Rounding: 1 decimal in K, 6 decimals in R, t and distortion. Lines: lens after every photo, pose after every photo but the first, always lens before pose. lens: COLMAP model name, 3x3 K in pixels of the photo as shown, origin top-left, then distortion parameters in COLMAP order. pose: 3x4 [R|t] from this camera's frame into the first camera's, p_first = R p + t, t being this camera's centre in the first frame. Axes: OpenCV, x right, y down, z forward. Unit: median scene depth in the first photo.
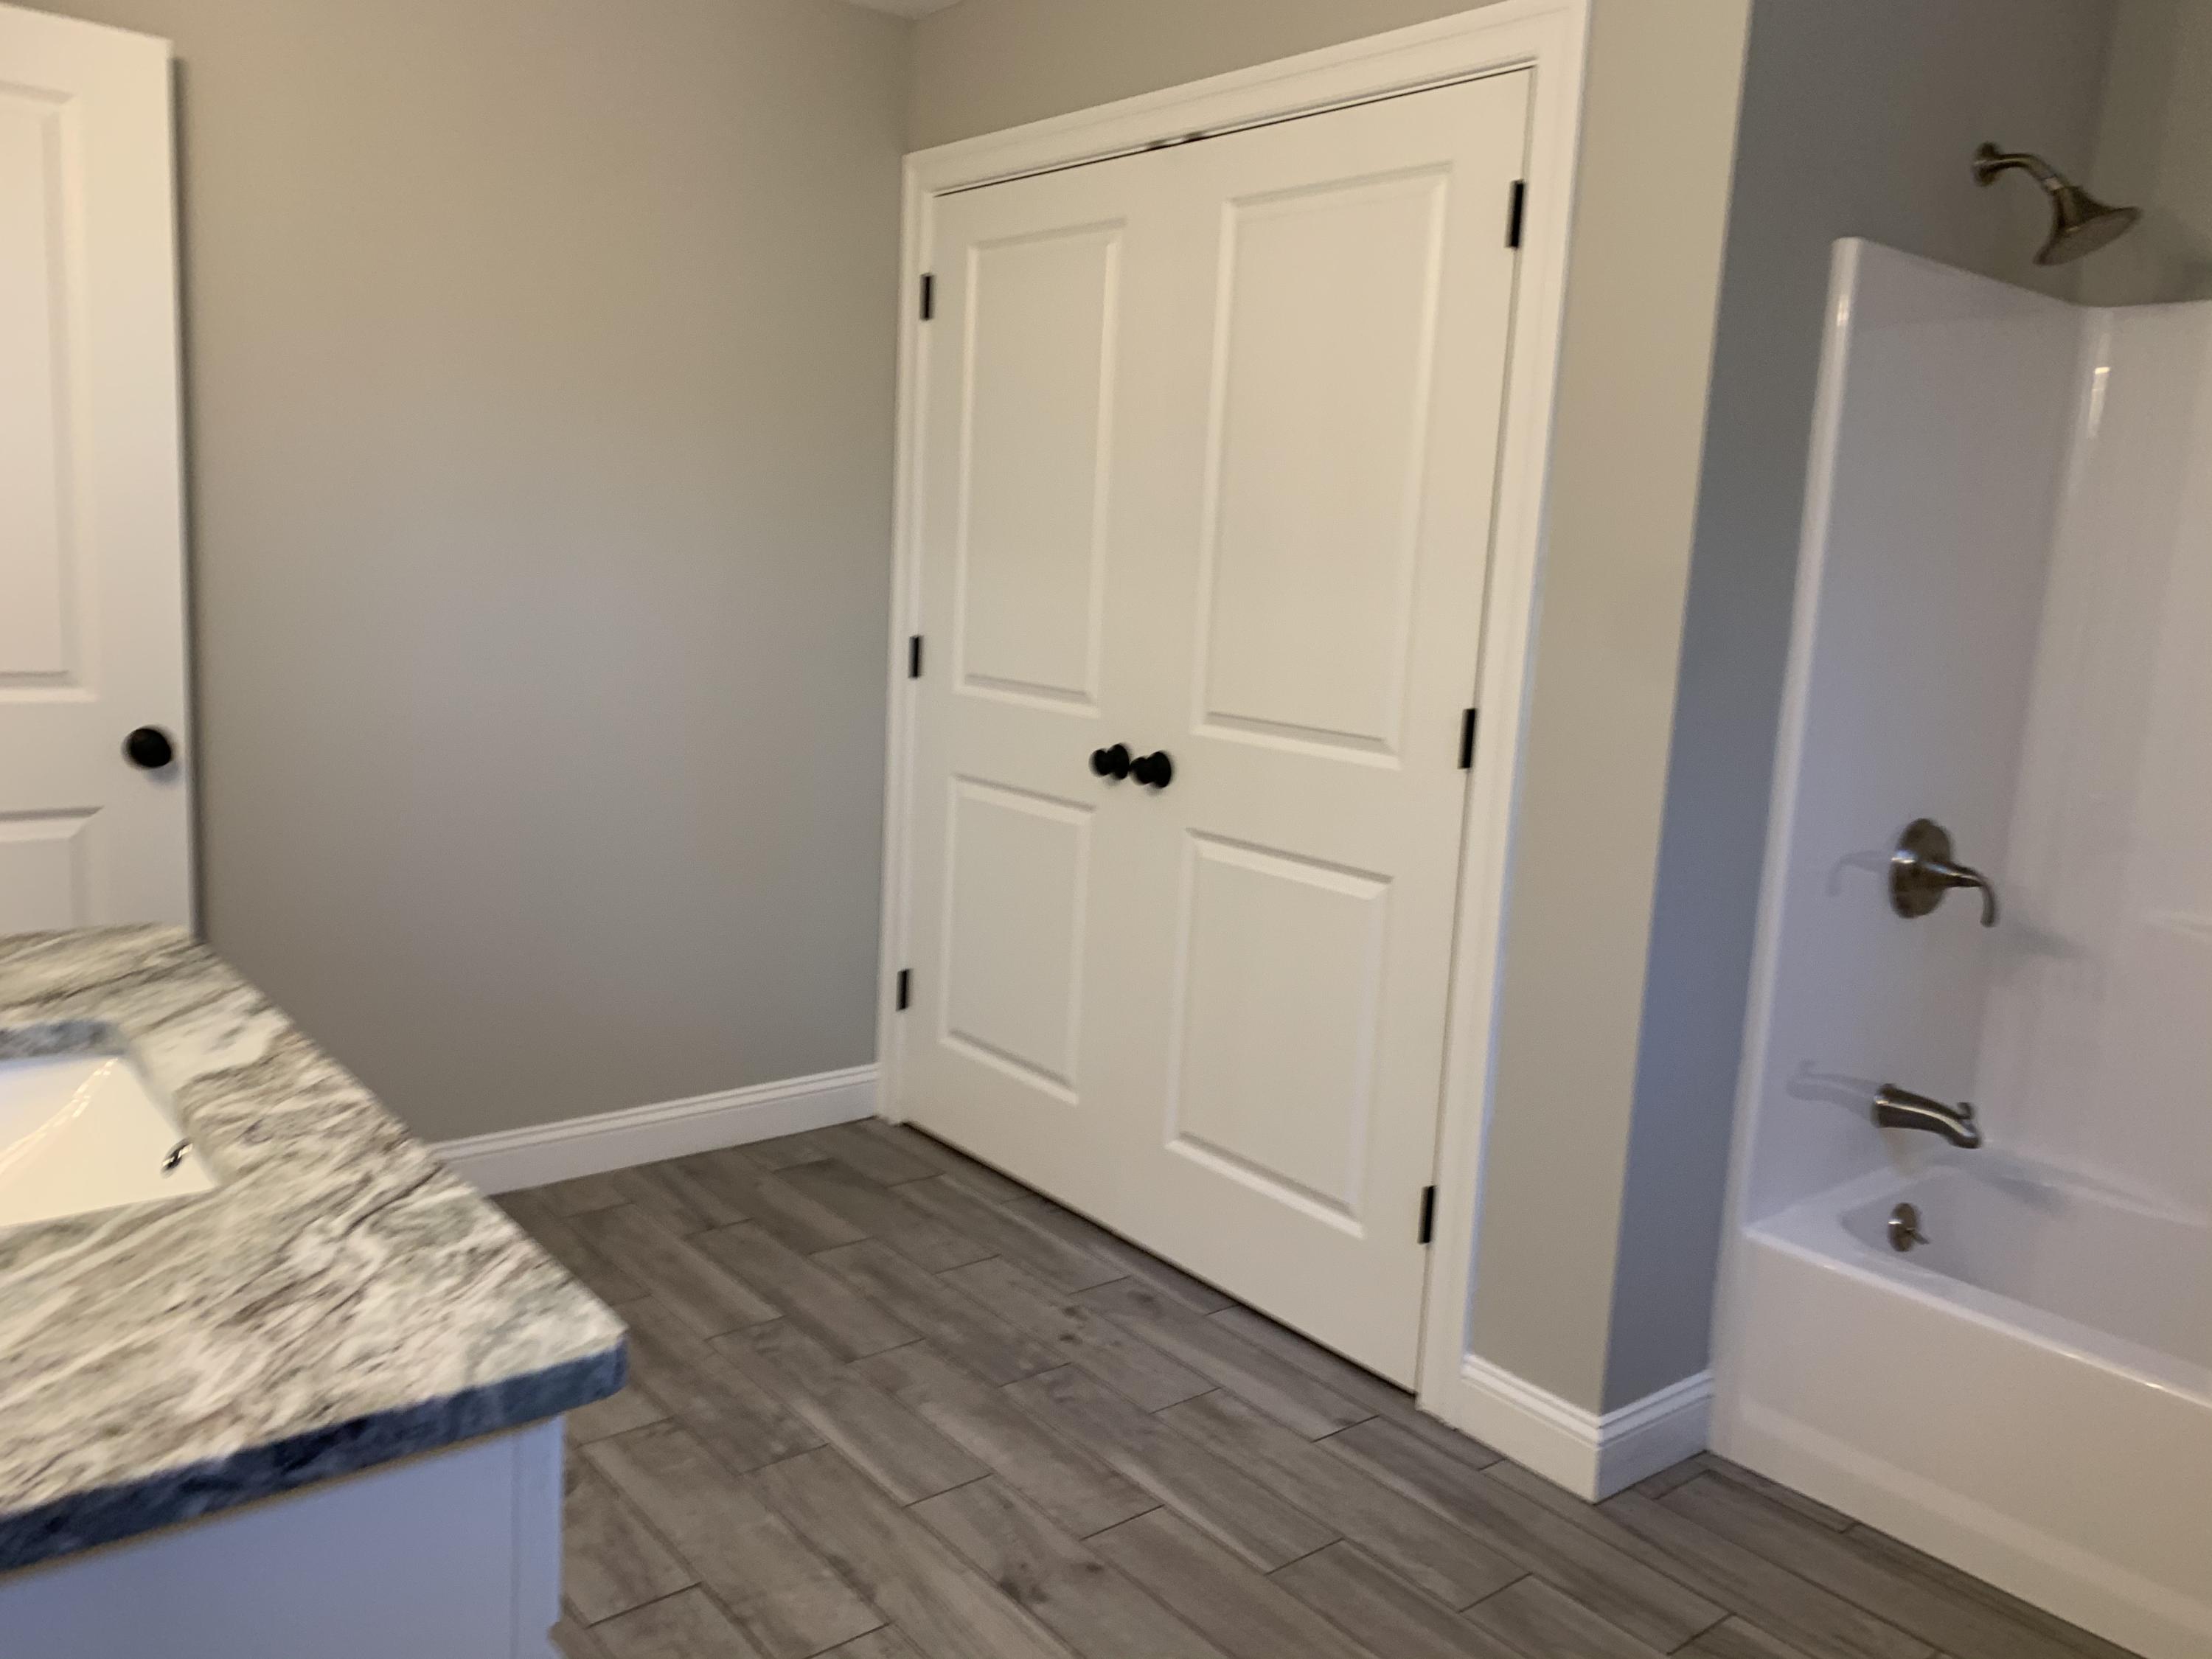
lens RADIAL K [[1690.1, 0, 1100.2], [0, 1690.1, 813.0], [0, 0, 1]] dist [0.036245, -0.006806]
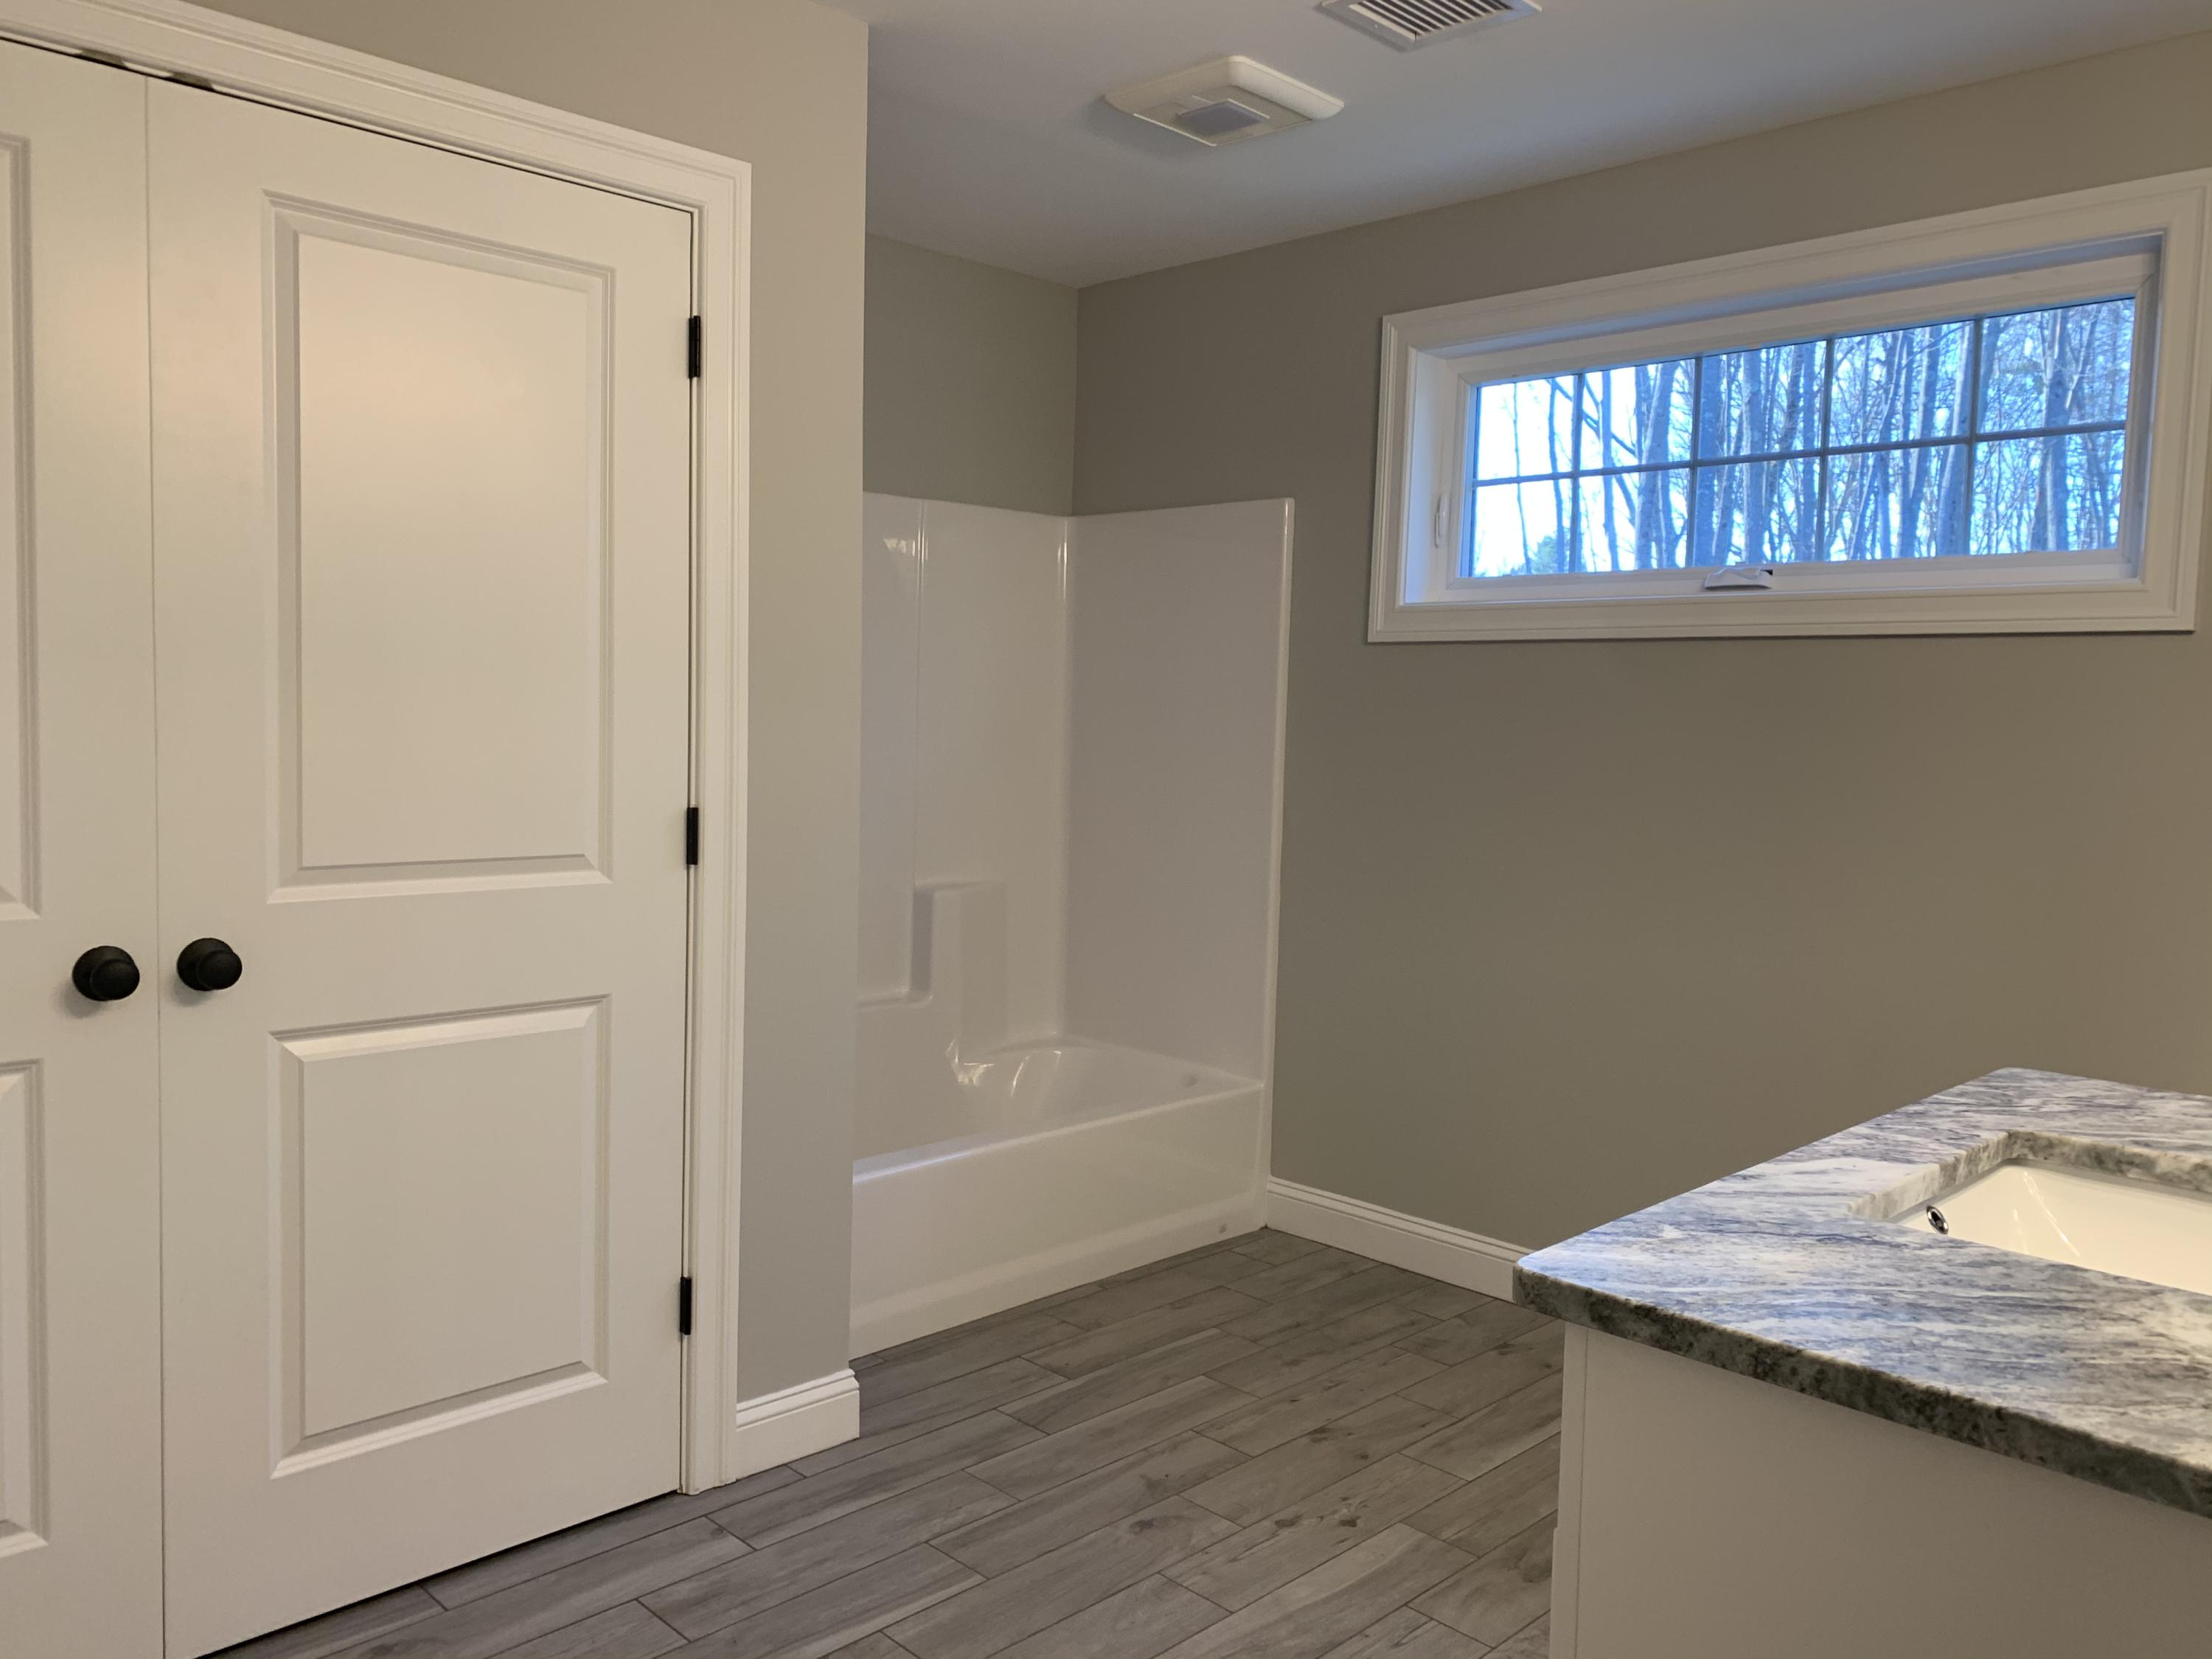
lens RADIAL K [[1649.8, 0, 1117.3], [0, 1649.8, 835.6], [0, 0, 1]] dist [0.002169, 0.005149]
pose [[-0.082797, -0.130771, 0.987949, -0.813135], [0.128127, 0.981729, 0.140686, -0.154694], [-0.988295, 0.138232, -0.064529, 0.812972]]
